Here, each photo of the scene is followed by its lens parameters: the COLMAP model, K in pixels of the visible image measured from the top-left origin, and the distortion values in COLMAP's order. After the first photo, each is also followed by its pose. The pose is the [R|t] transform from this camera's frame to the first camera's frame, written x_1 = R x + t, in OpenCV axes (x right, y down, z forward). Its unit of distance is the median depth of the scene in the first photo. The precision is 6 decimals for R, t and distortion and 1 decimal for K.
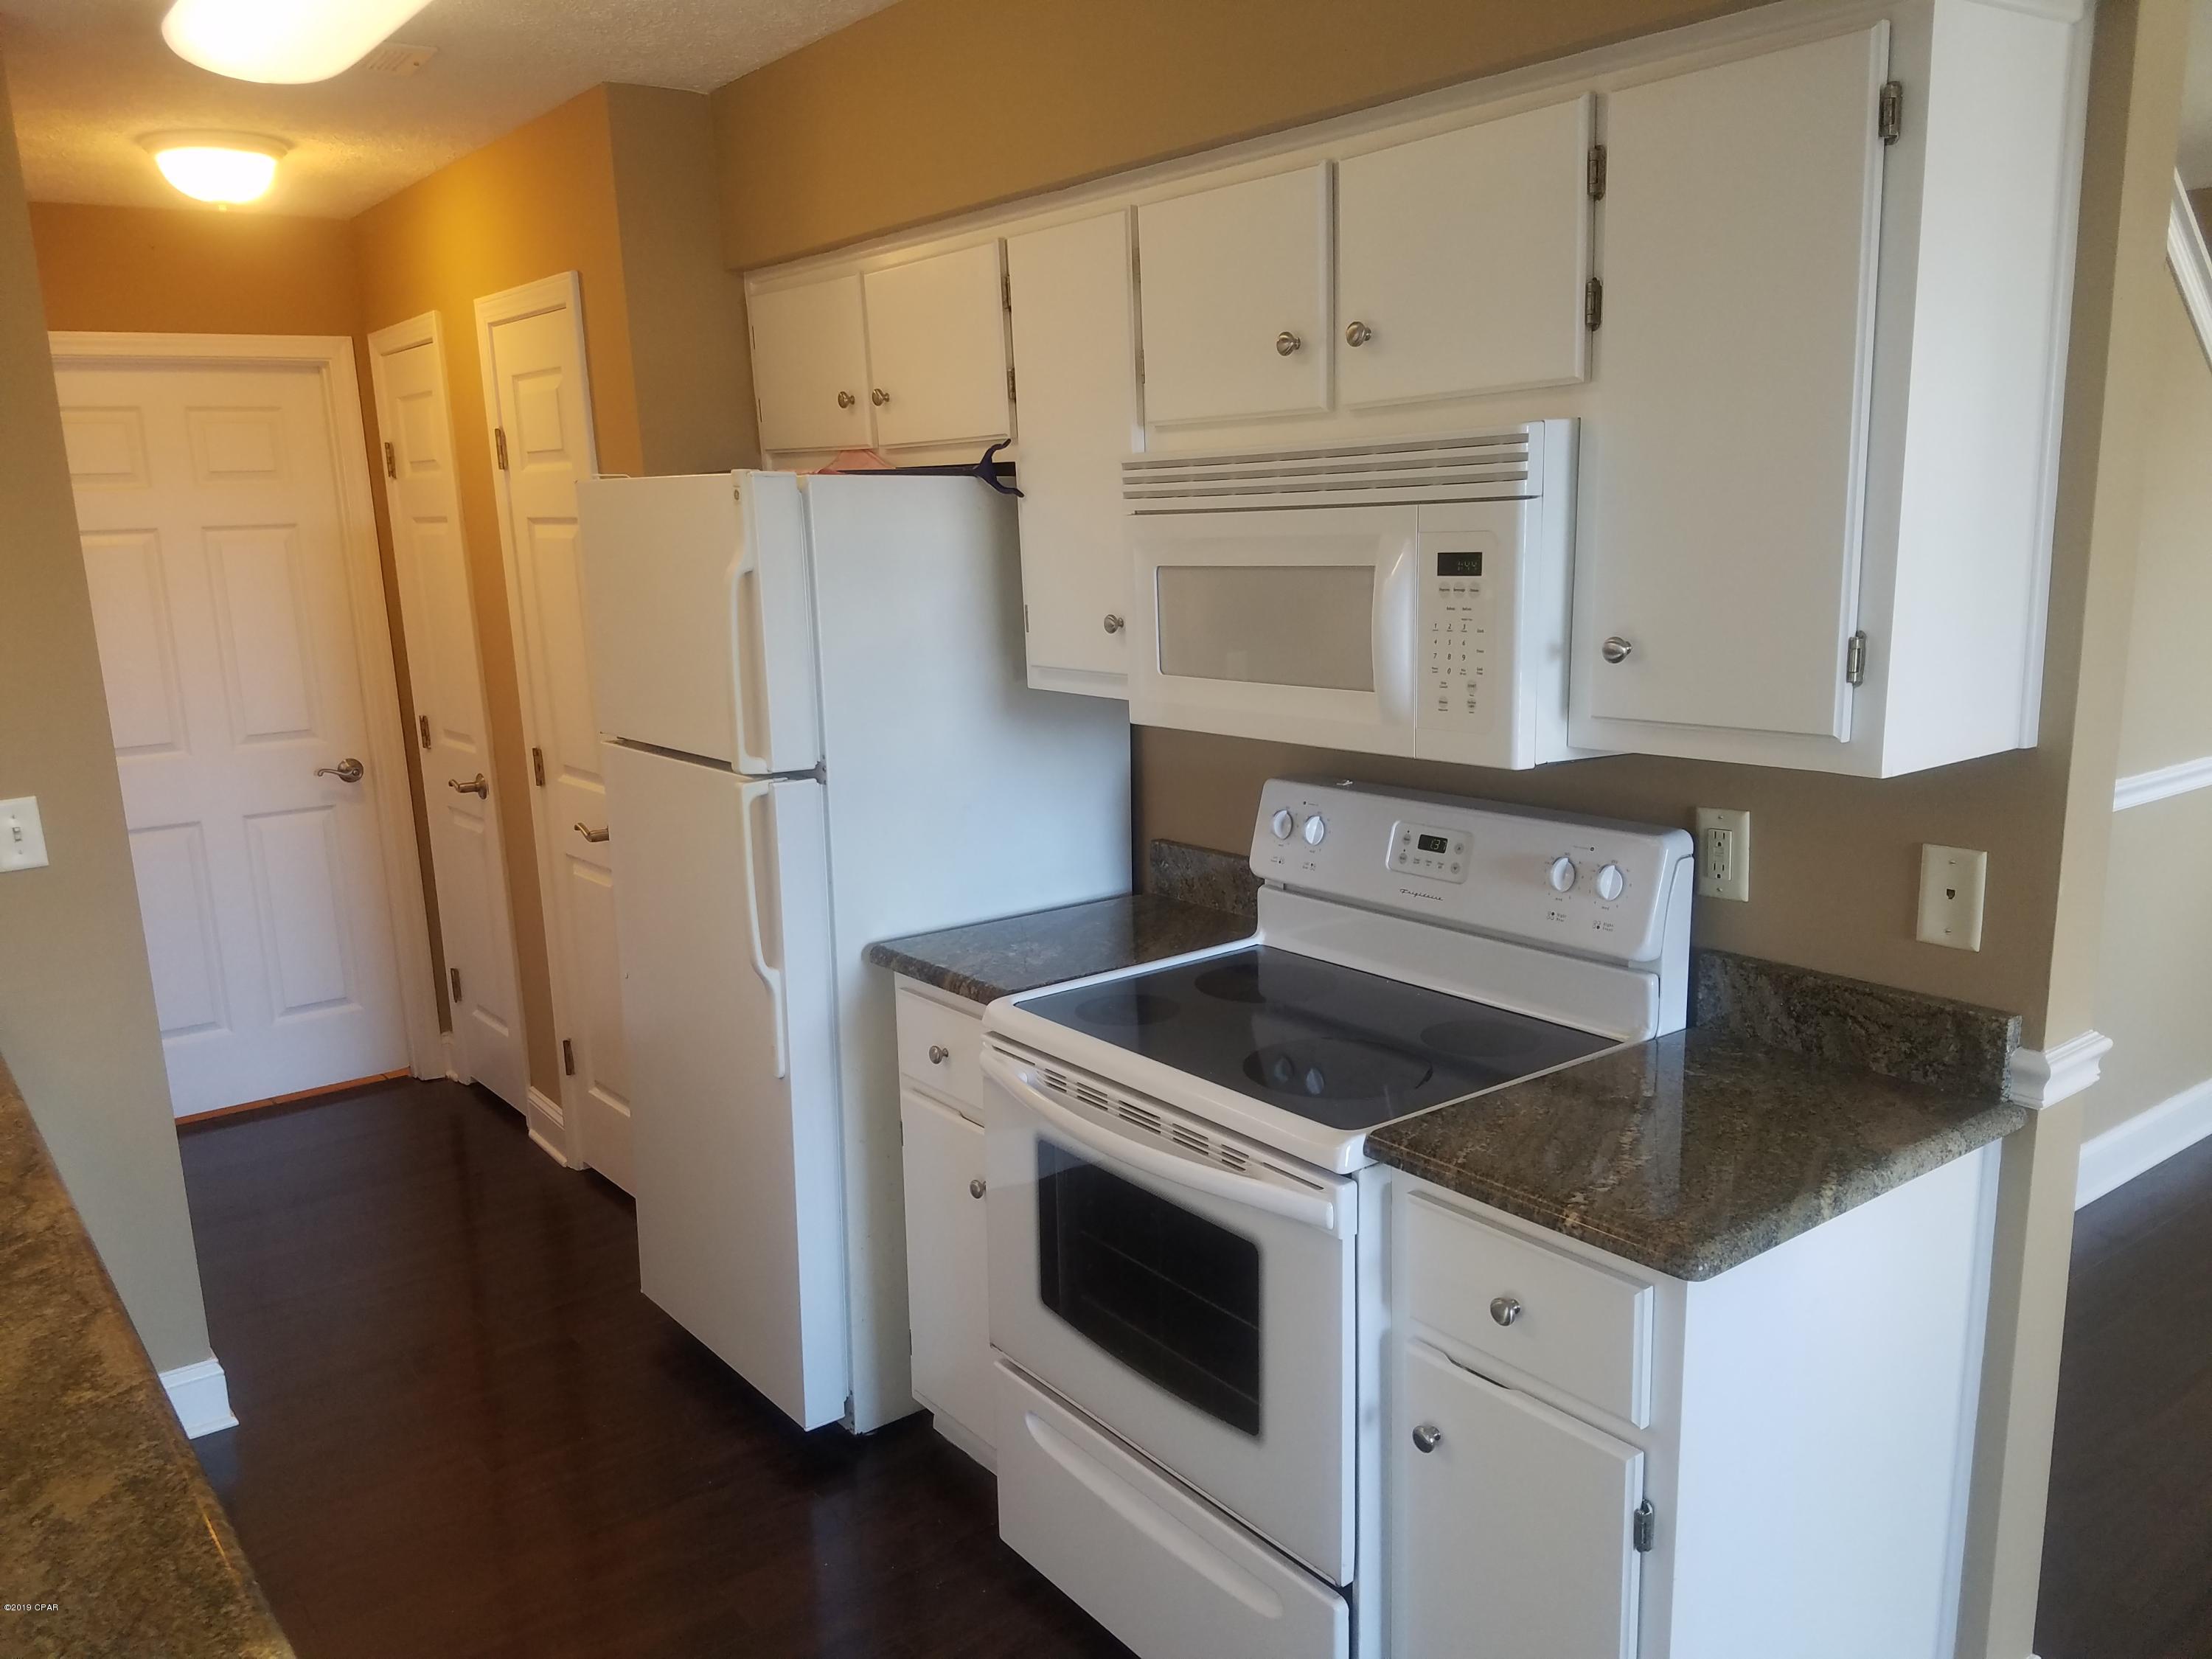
lens RADIAL K [[1720.5, 0, 1111.6], [0, 1720.5, 840.6], [0, 0, 1]] dist [0.057346, -0.024391]
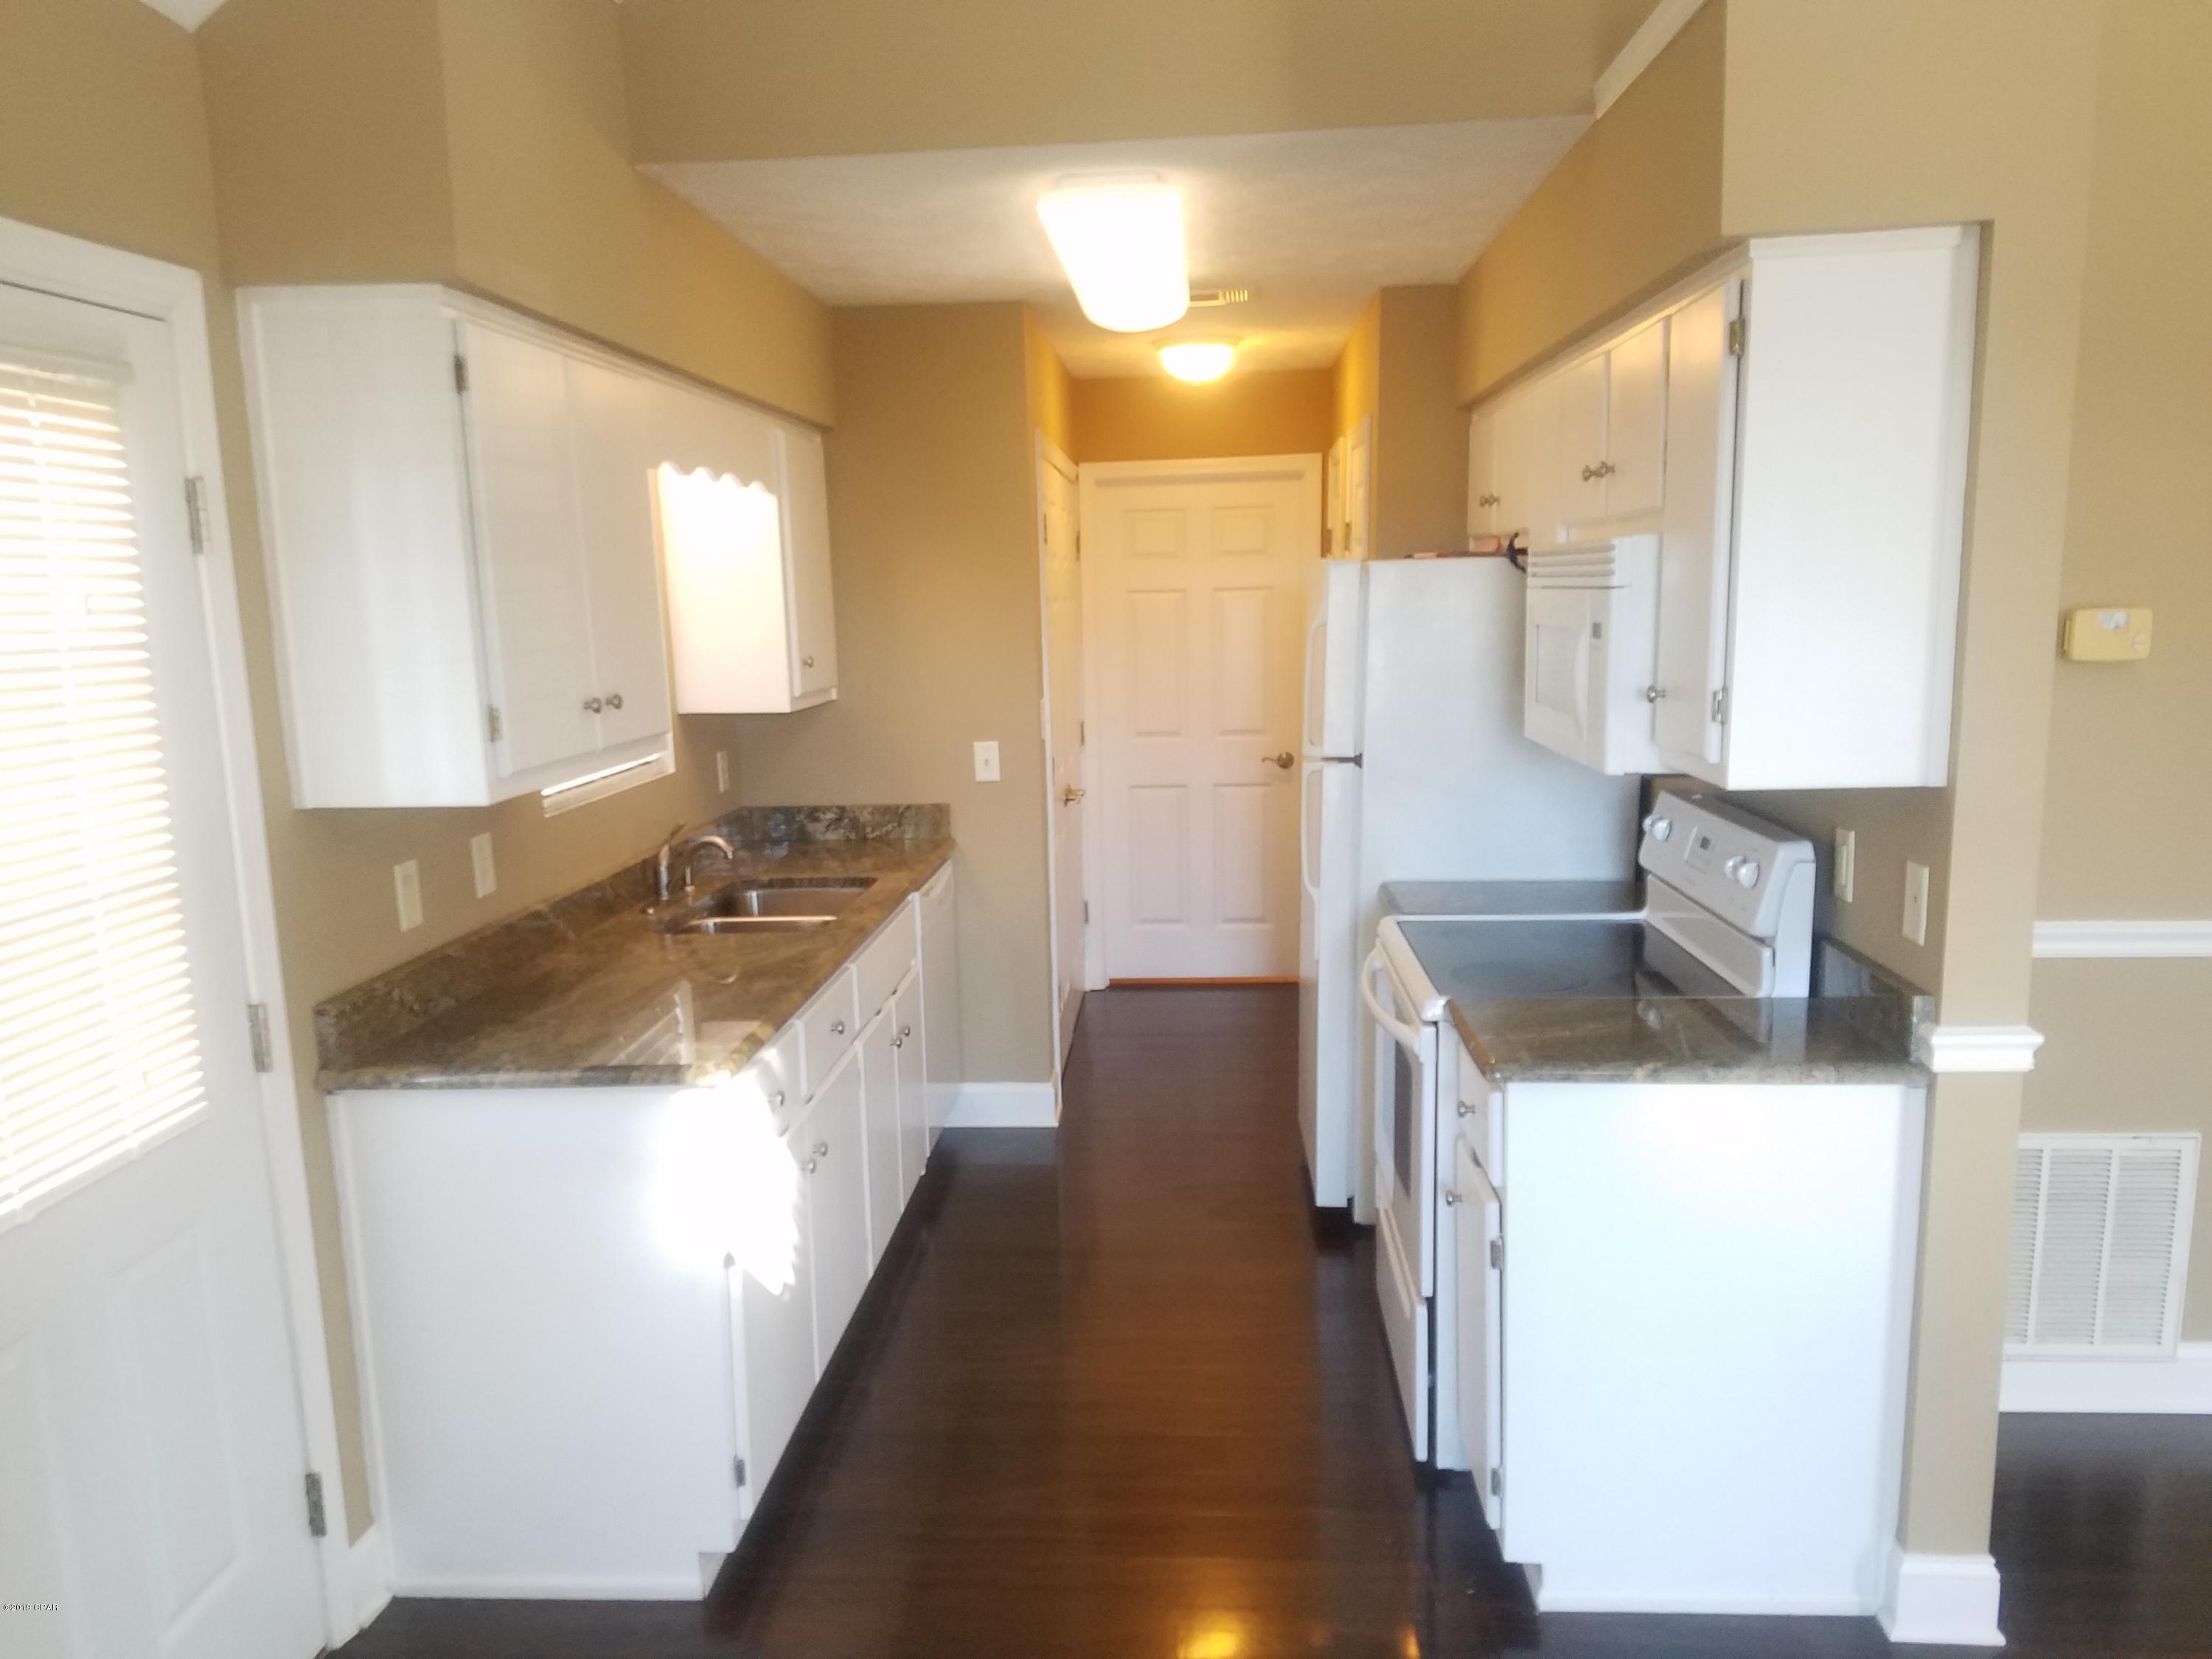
lens RADIAL K [[1720.5, 0, 1084.0], [0, 1720.5, 832.0], [0, 0, 1]] dist [0.057346, -0.024391]
pose [[0.748257, 0.103602, -0.655269, 0.772762], [-0.122619, 0.992310, 0.016870, 0.031577], [0.651978, 0.067725, 0.755207, -0.331085]]
